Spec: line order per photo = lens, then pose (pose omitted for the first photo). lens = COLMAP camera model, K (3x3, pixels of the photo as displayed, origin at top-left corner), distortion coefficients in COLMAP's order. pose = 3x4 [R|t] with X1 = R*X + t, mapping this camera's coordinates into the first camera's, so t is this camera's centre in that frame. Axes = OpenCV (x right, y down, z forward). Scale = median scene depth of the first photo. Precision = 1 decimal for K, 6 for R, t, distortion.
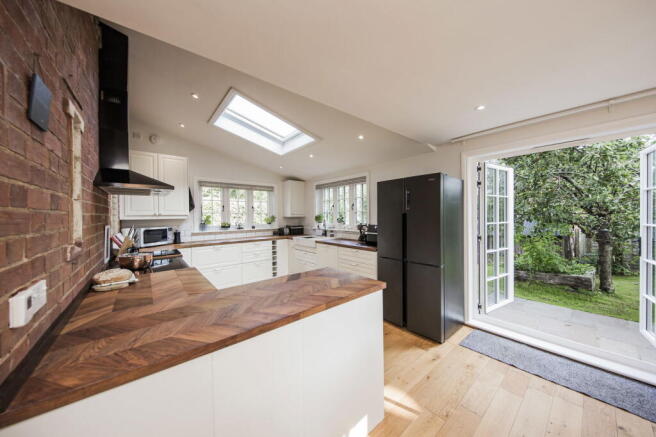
lens RADIAL K [[227.9, 0, 335.7], [0, 227.9, 215.9], [0, 0, 1]] dist [0.001915, -0.001361]
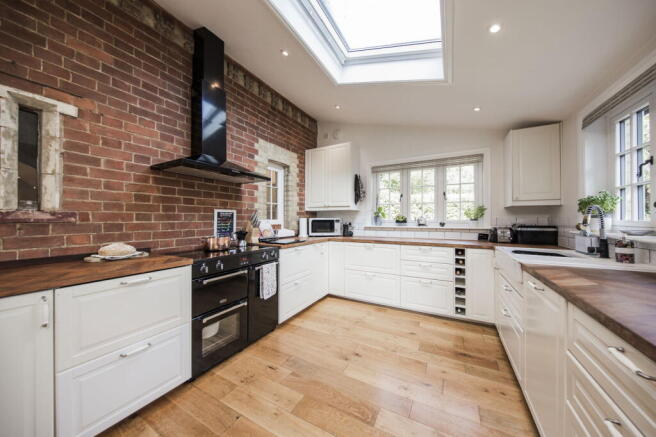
lens RADIAL K [[218.8, 0, 328.0], [0, 218.8, 219.5], [0, 0, 1]] dist [-0.000185, -0.000038]
pose [[0.339007, 0.013418, -0.940688, 0.134468], [-0.010914, 0.999887, 0.010330, 0.042369], [0.940720, 0.006765, 0.339115, 0.612630]]
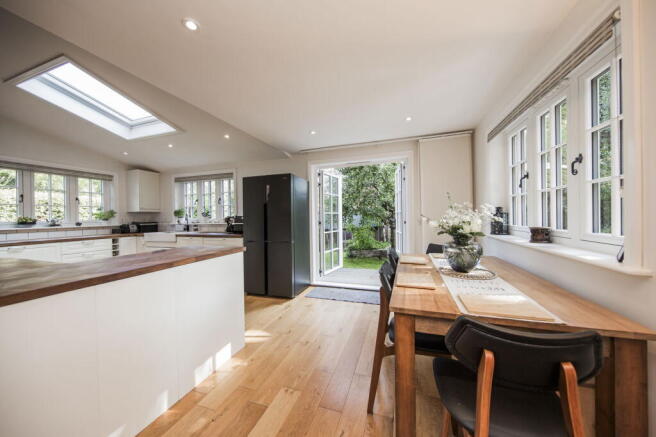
lens RADIAL K [[227.9, 0, 338.4], [0, 227.9, 216.7], [0, 0, 1]] dist [0.001915, -0.001361]
pose [[0.850915, -0.001803, 0.525301, -0.010654], [0.008648, 0.999907, -0.010576, 0.051228], [-0.525233, 0.013542, 0.850851, -0.186768]]
